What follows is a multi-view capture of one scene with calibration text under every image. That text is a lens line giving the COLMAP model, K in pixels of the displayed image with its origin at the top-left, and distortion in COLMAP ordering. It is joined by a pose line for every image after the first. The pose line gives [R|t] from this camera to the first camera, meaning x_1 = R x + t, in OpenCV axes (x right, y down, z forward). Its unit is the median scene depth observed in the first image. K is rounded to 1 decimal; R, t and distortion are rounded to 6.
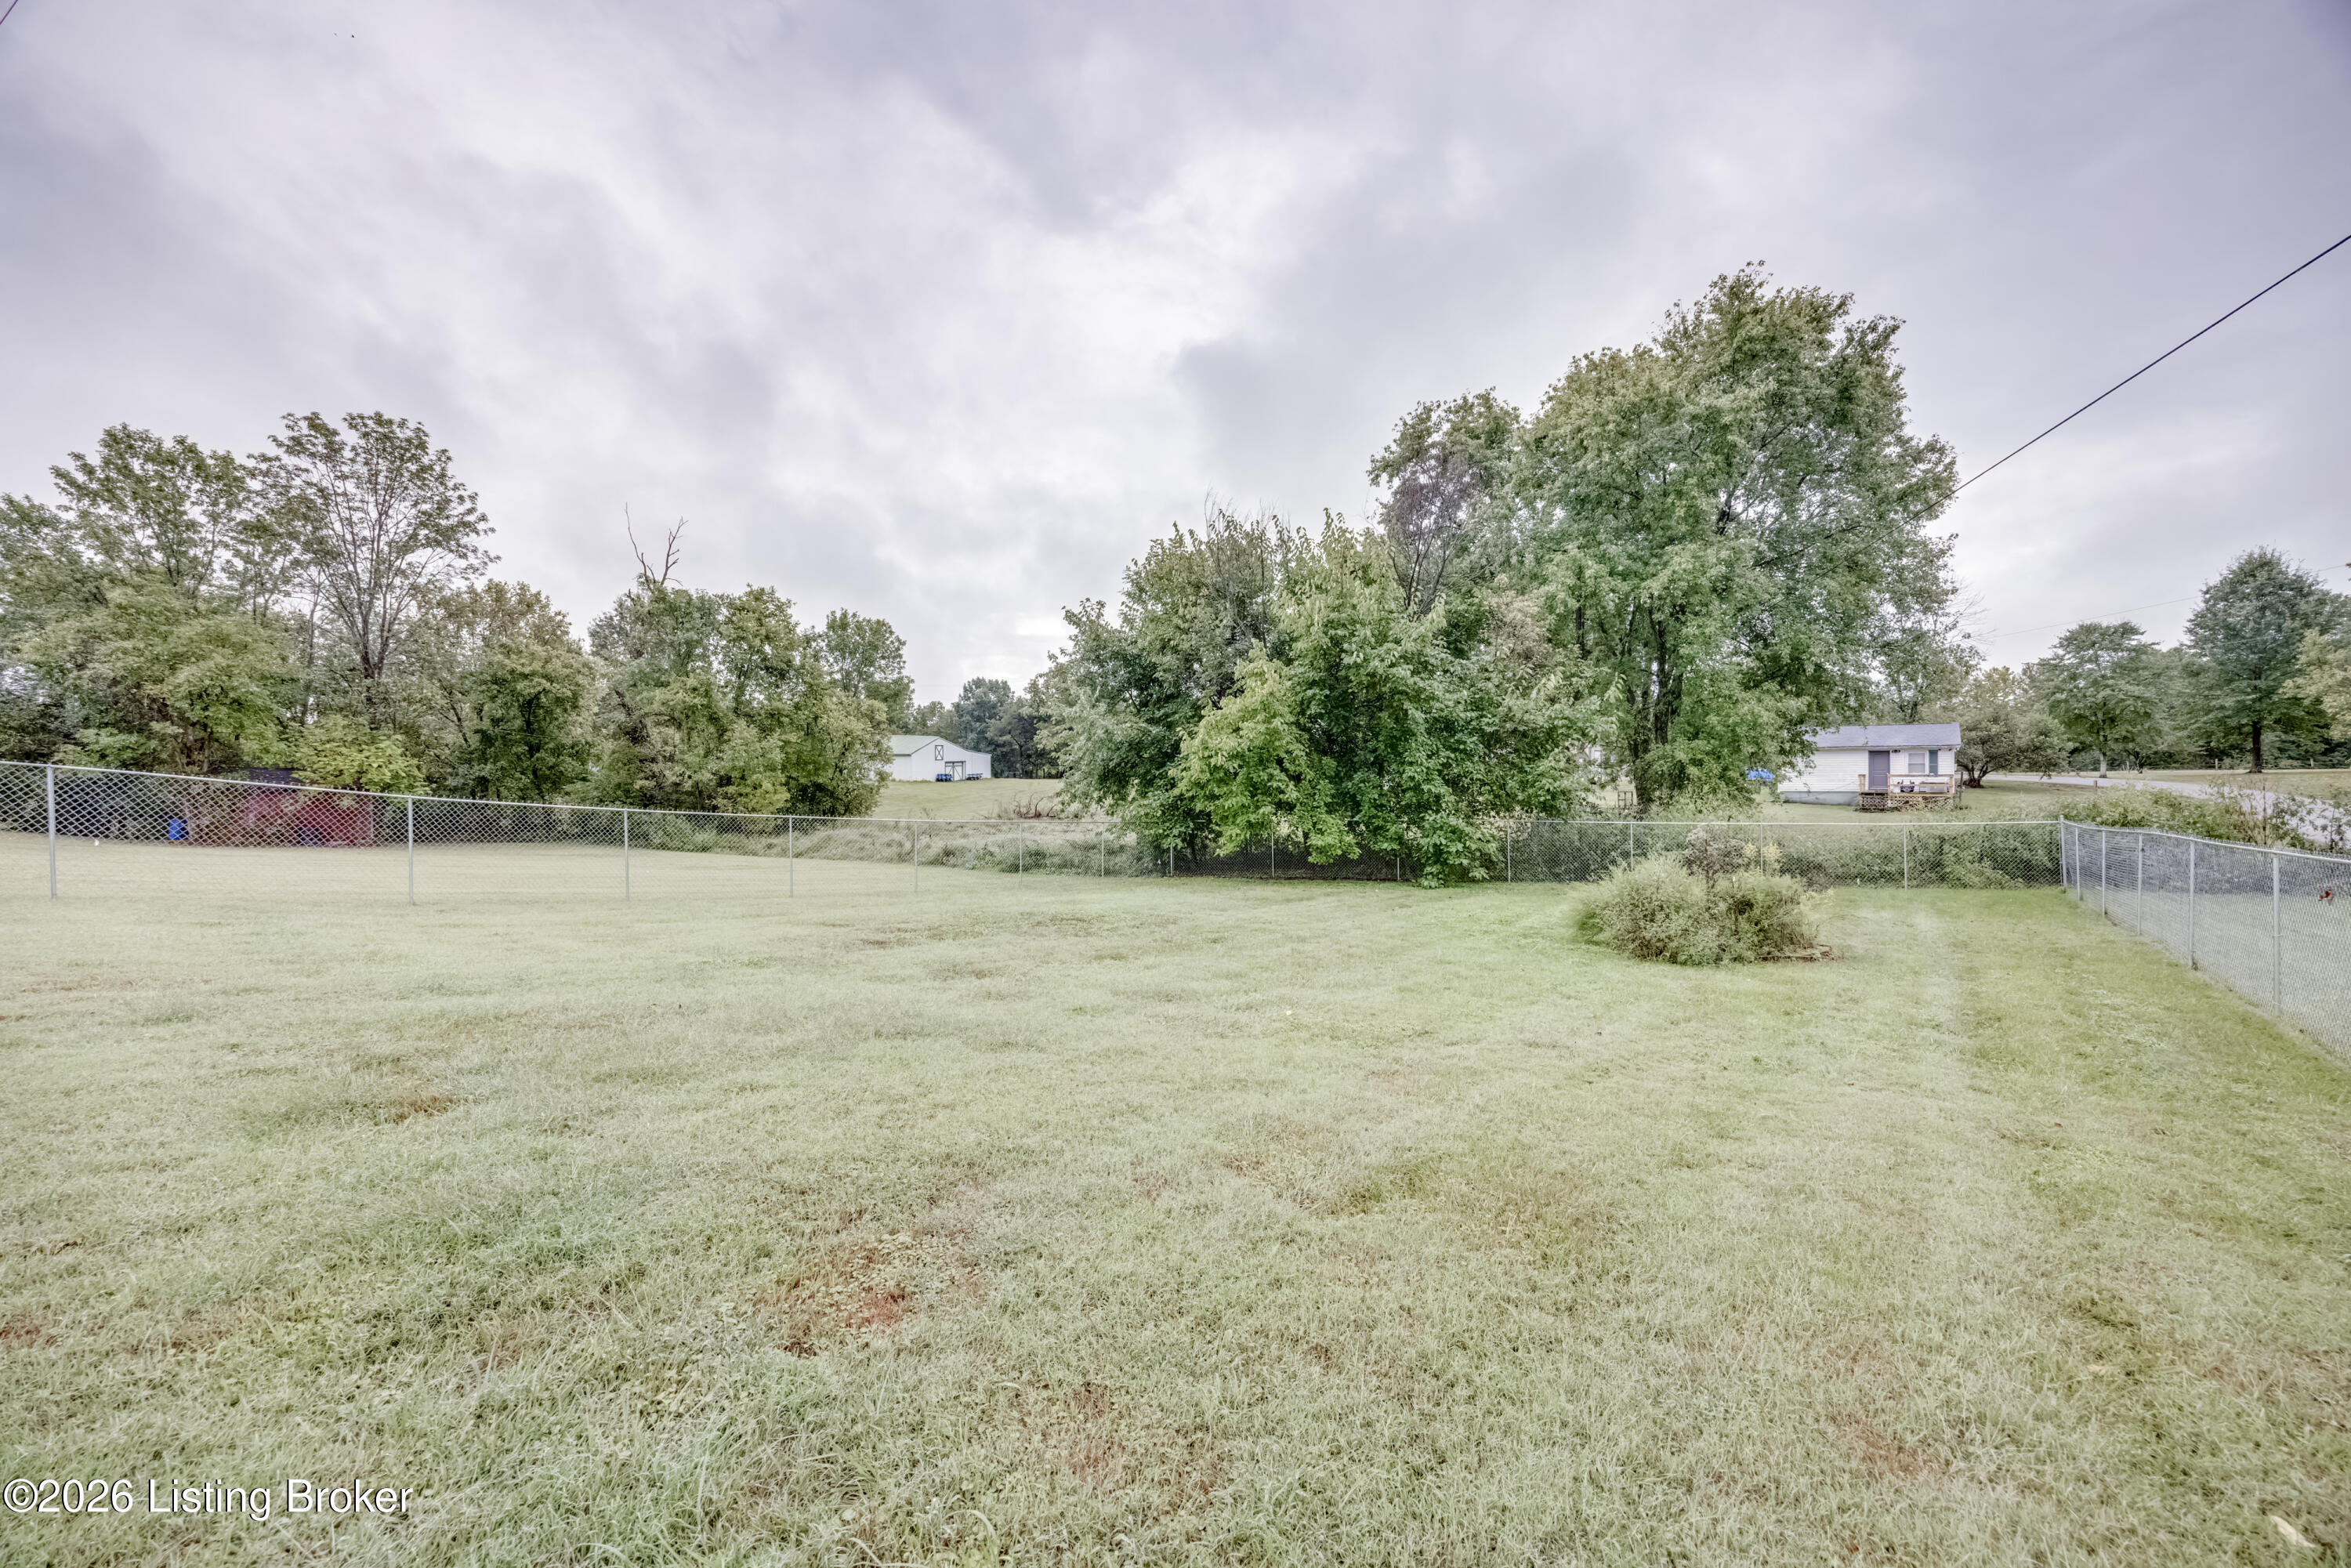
lens RADIAL K [[901.7, 0, 1175.5], [0, 901.7, 784.0], [0, 0, 1]] dist [0.000170, 0.000103]
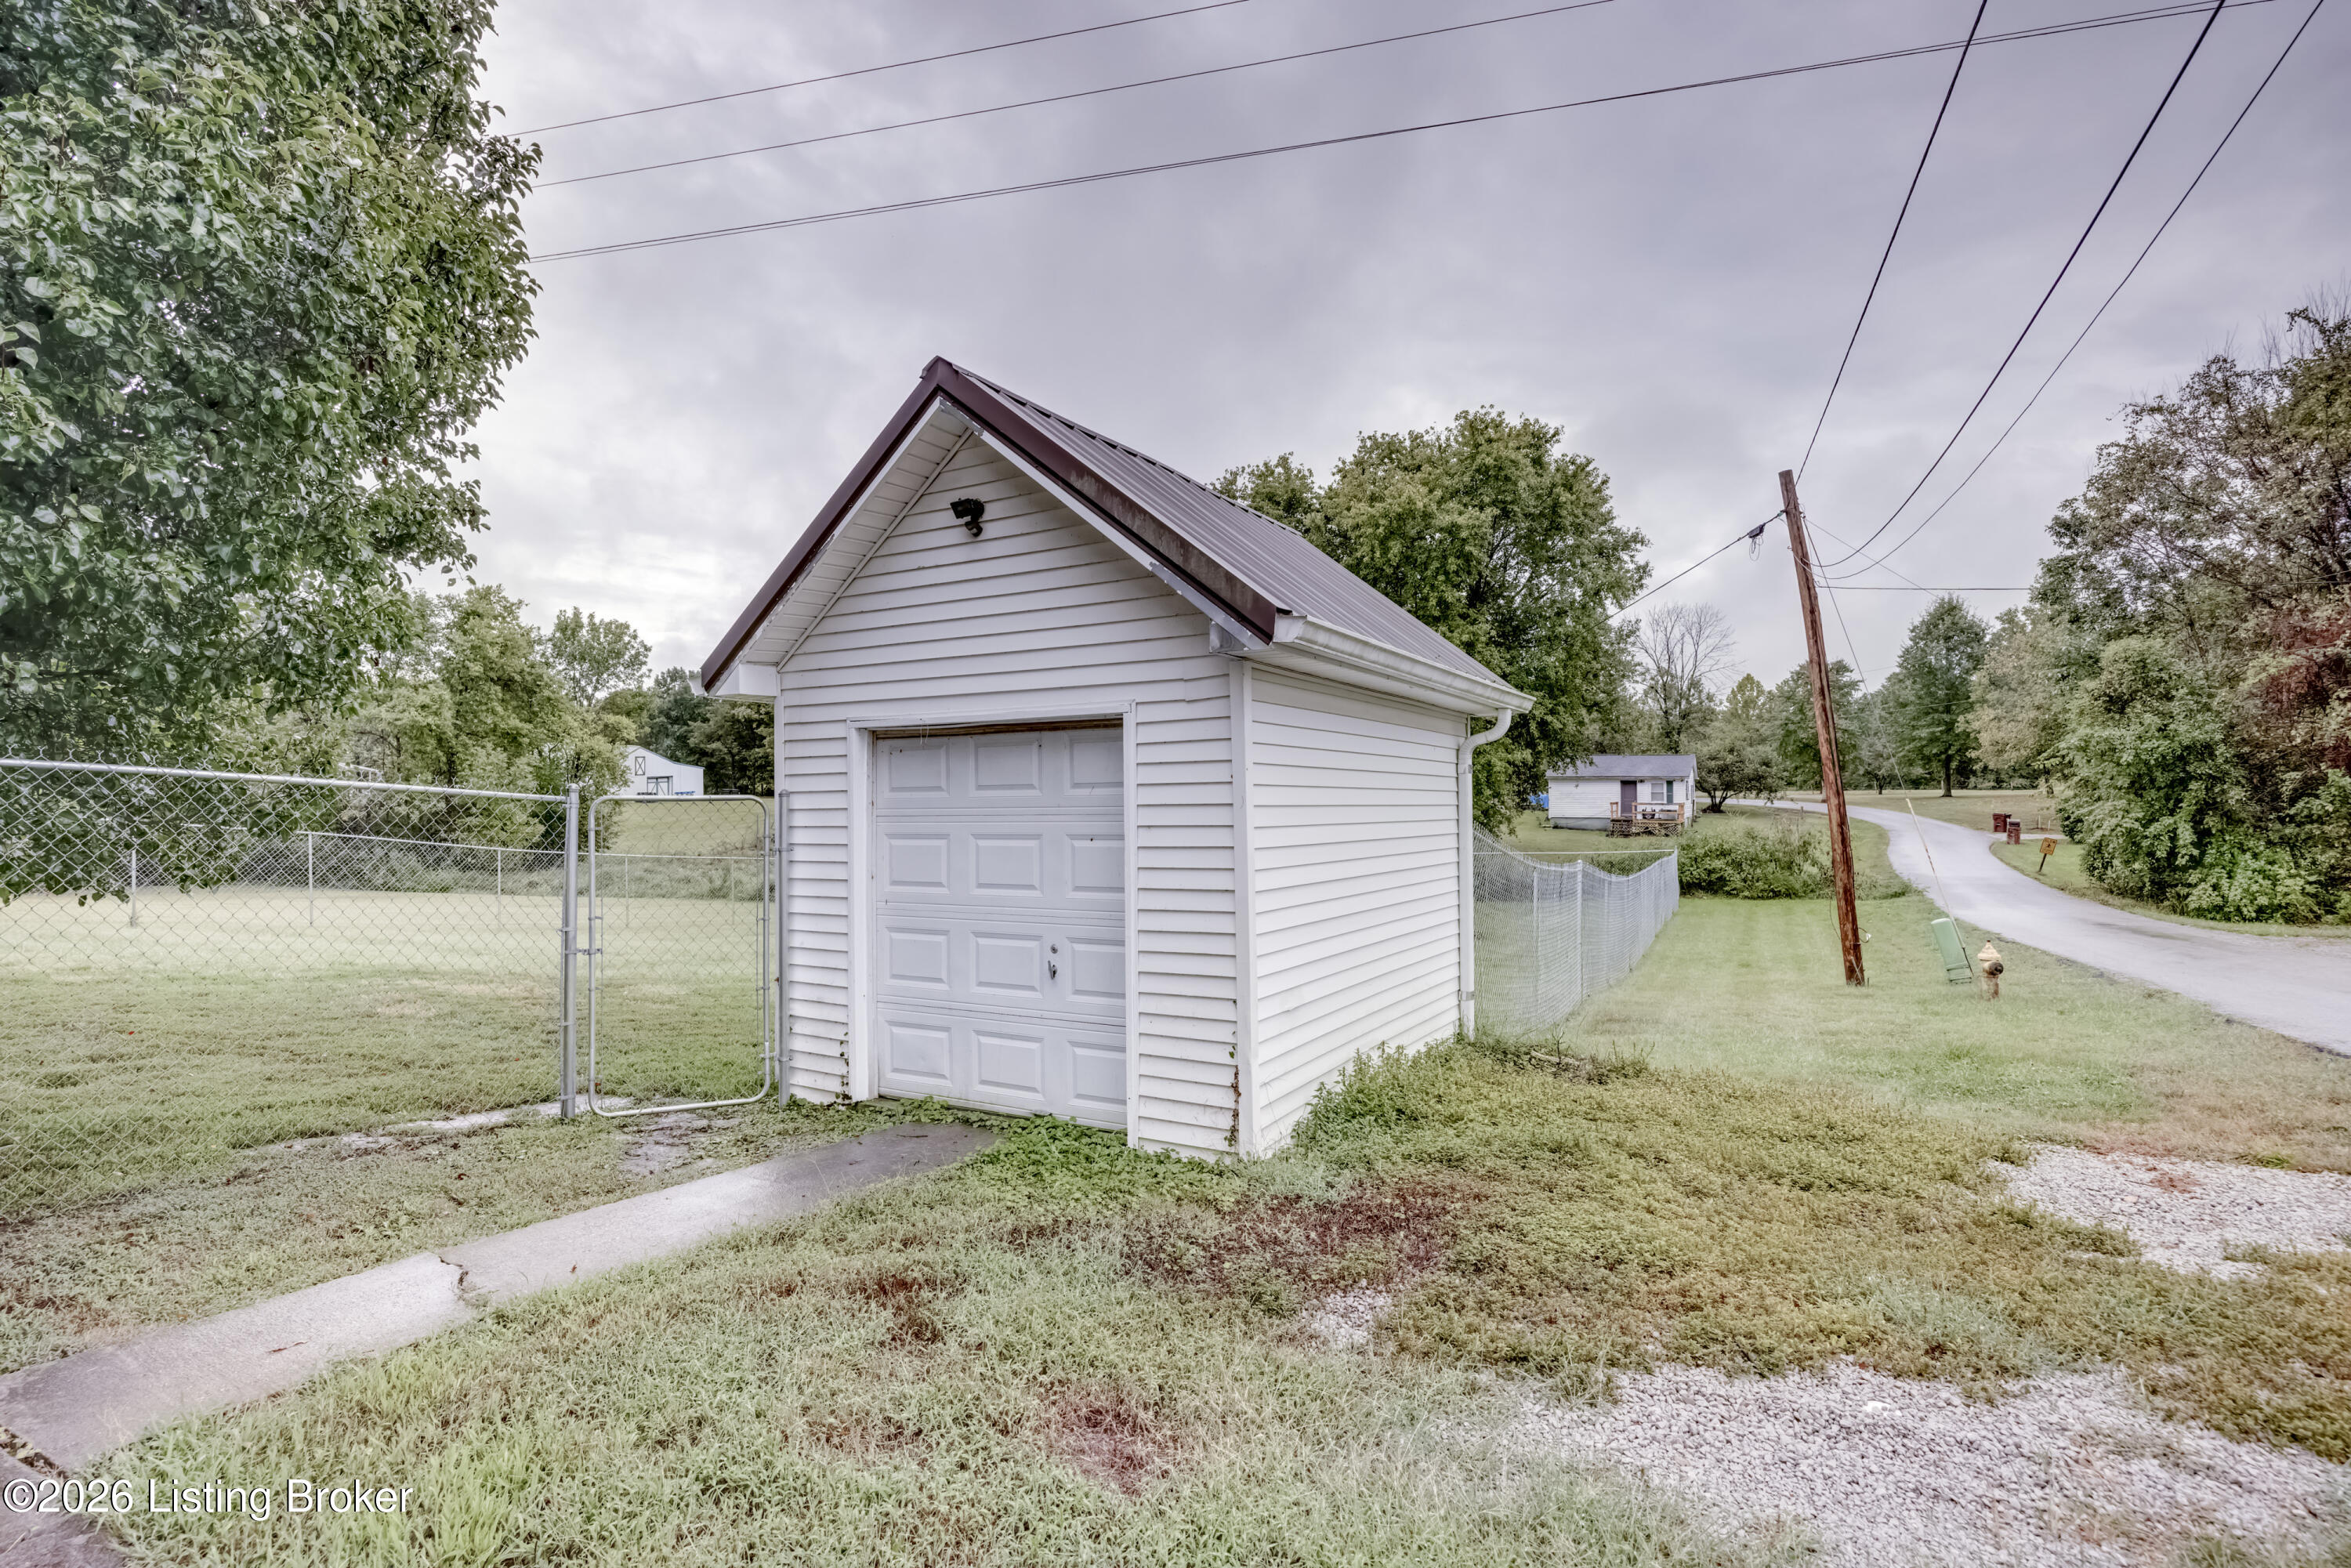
lens RADIAL K [[1159.9, 0, 1175.5], [0, 1159.9, 784.0], [0, 0, 1]] dist [-0.000102, 0.000069]
pose [[0.972765, 0.003349, 0.231771, -0.074423], [-0.000959, 0.999945, -0.010421, -0.016697], [-0.231794, 0.009915, 0.972714, -0.227089]]
